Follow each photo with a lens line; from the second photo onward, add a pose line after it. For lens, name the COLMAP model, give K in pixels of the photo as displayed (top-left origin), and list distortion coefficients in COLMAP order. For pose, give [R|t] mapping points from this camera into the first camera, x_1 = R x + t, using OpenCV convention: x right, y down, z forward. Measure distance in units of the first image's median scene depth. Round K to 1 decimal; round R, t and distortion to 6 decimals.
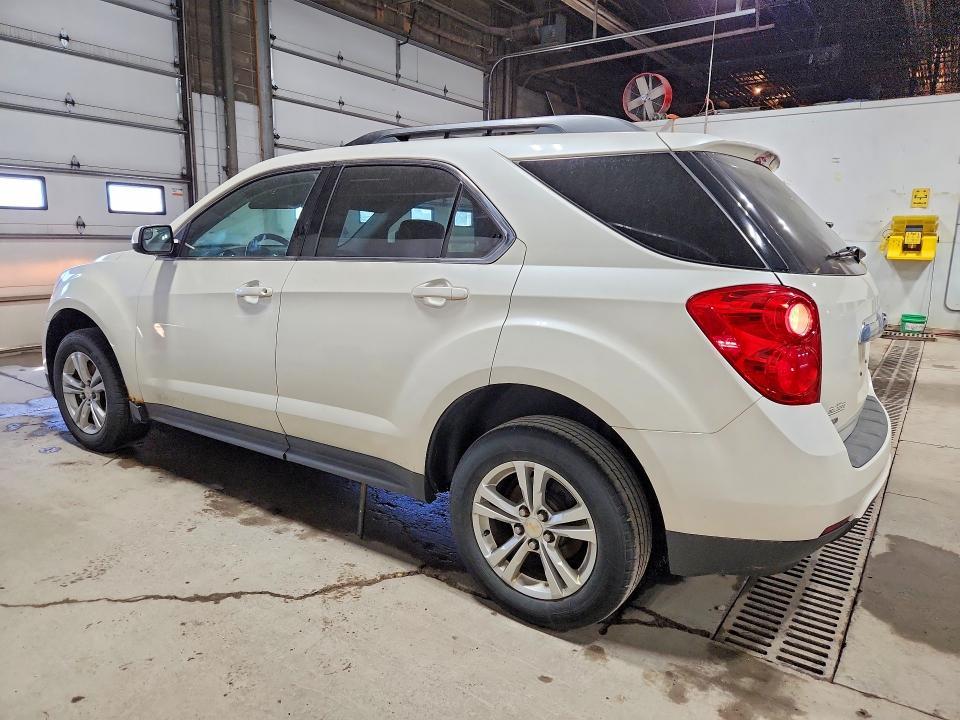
lens RADIAL K [[638.7, 0, 480.0], [0, 638.7, 360.0], [0, 0, 1]] dist [0.005686, -0.000369]
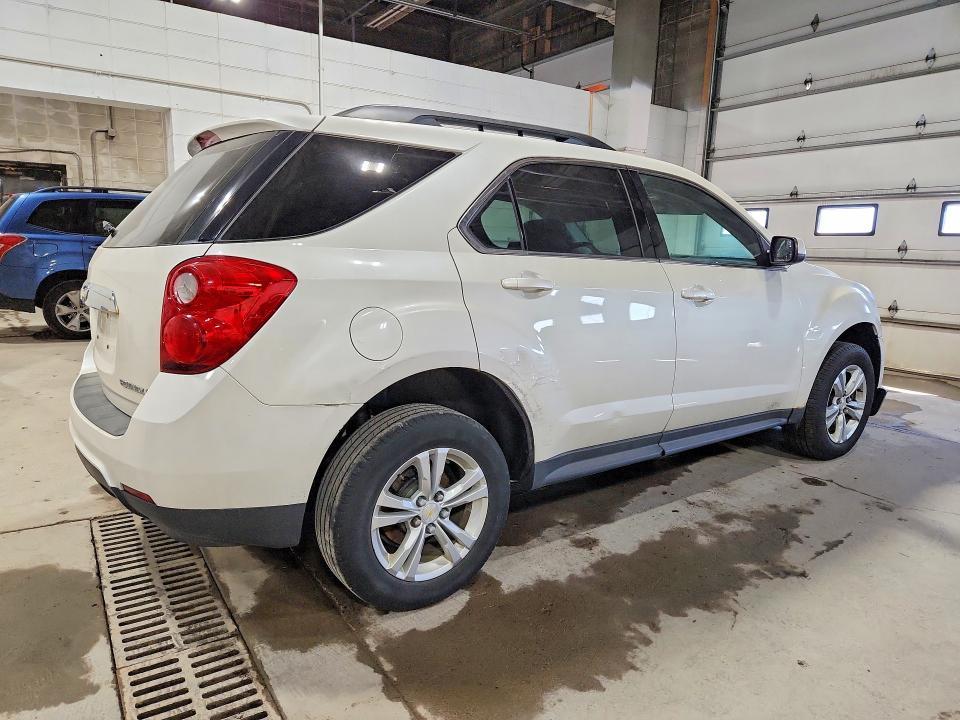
lens RADIAL K [[668.3, 0, 480.0], [0, 668.3, 360.0], [0, 0, 1]] dist [0.060057, -0.000832]
pose [[-0.363447, 0.132085, -0.922204, 0.477578], [-0.217418, 0.950537, 0.221829, -0.116284], [0.905889, 0.281127, -0.316752, 0.648135]]
